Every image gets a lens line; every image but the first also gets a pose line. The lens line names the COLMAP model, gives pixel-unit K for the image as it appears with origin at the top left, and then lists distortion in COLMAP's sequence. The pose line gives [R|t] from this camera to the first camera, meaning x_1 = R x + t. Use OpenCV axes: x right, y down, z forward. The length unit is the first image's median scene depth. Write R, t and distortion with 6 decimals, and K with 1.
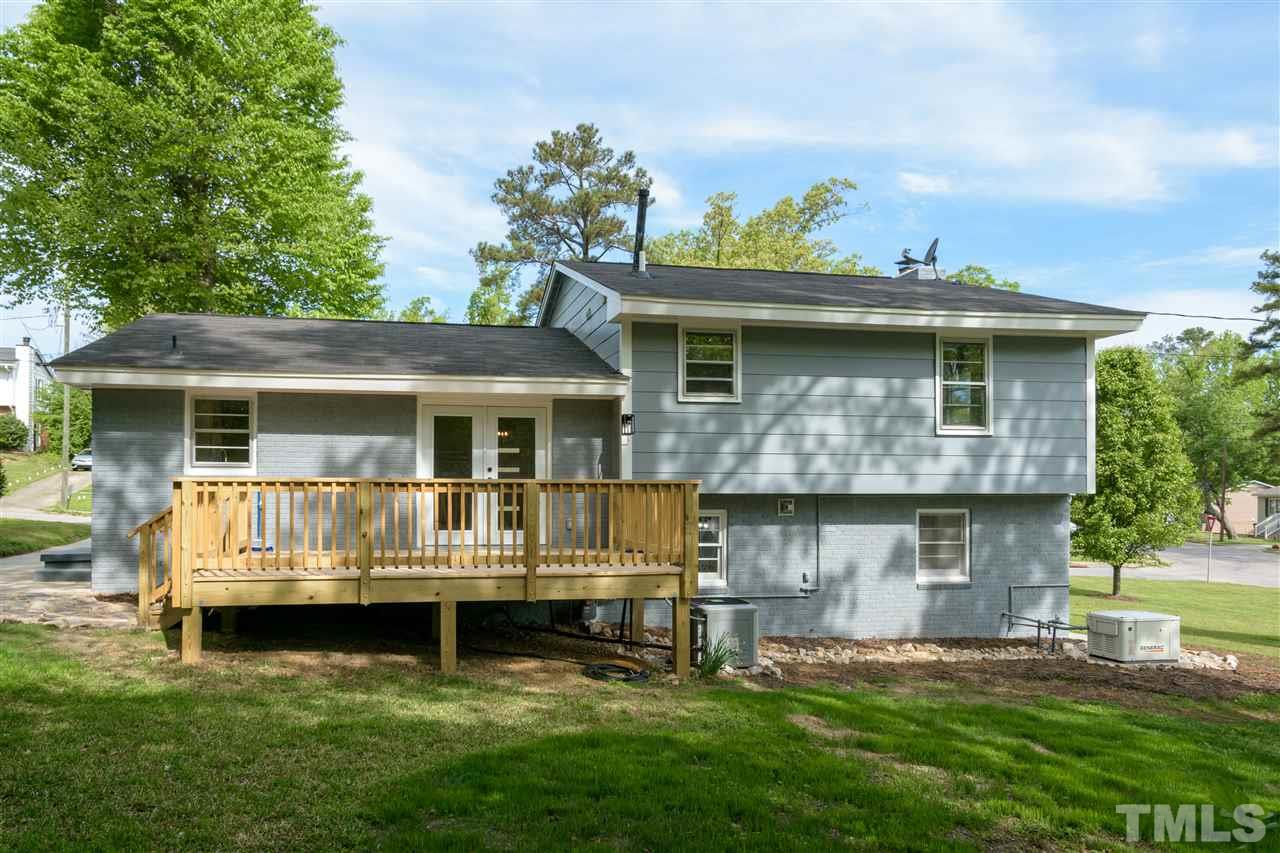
lens RADIAL K [[904.3, 0, 639.6], [0, 904.3, 503.0], [0, 0, 1]] dist [0.002507, 0.003746]
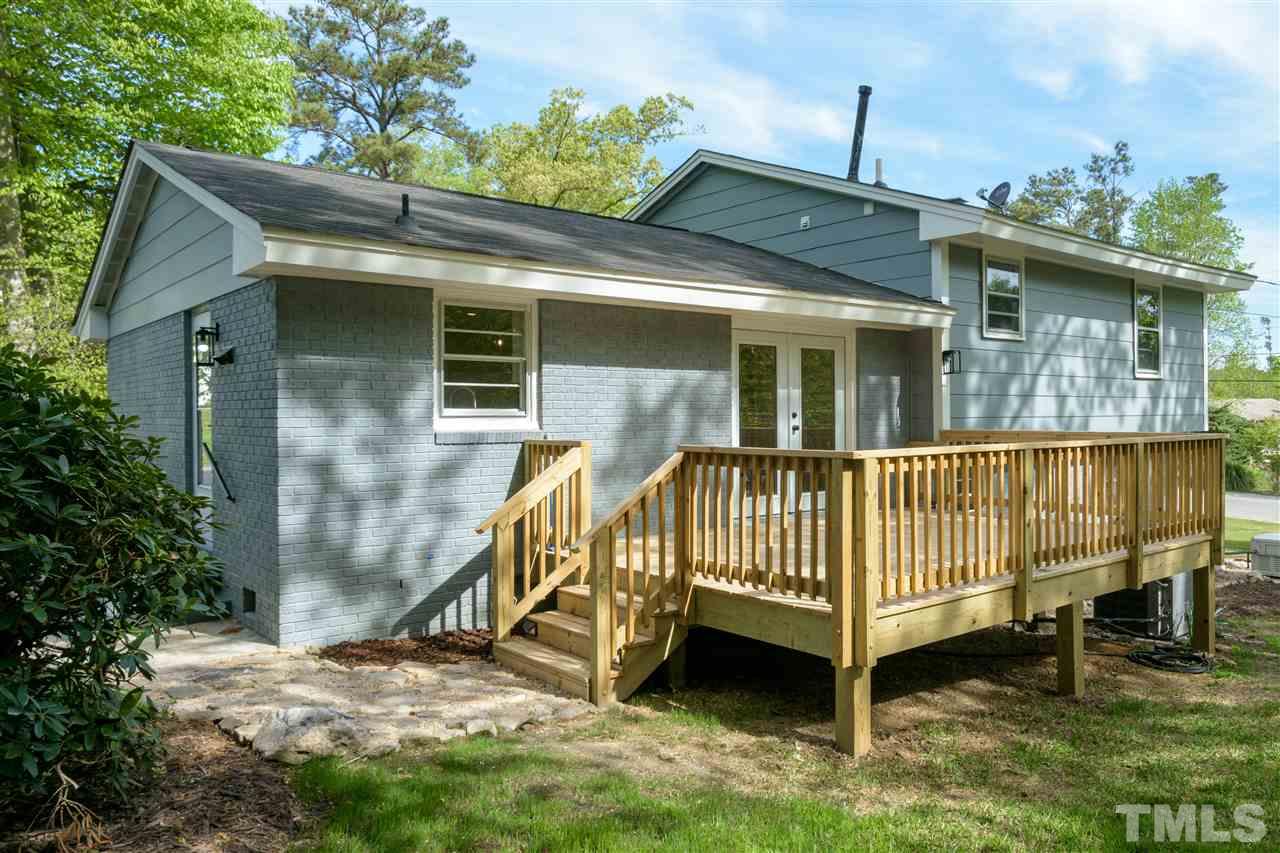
lens RADIAL K [[896.8, 0, 640.0], [0, 896.8, 426.5], [0, 0, 1]] dist [0.002379, -0.001515]
pose [[0.846901, -0.018509, 0.531429, -0.700420], [0.010653, 0.999784, 0.017844, -0.042575], [-0.531644, -0.009451, 0.846915, 0.422520]]
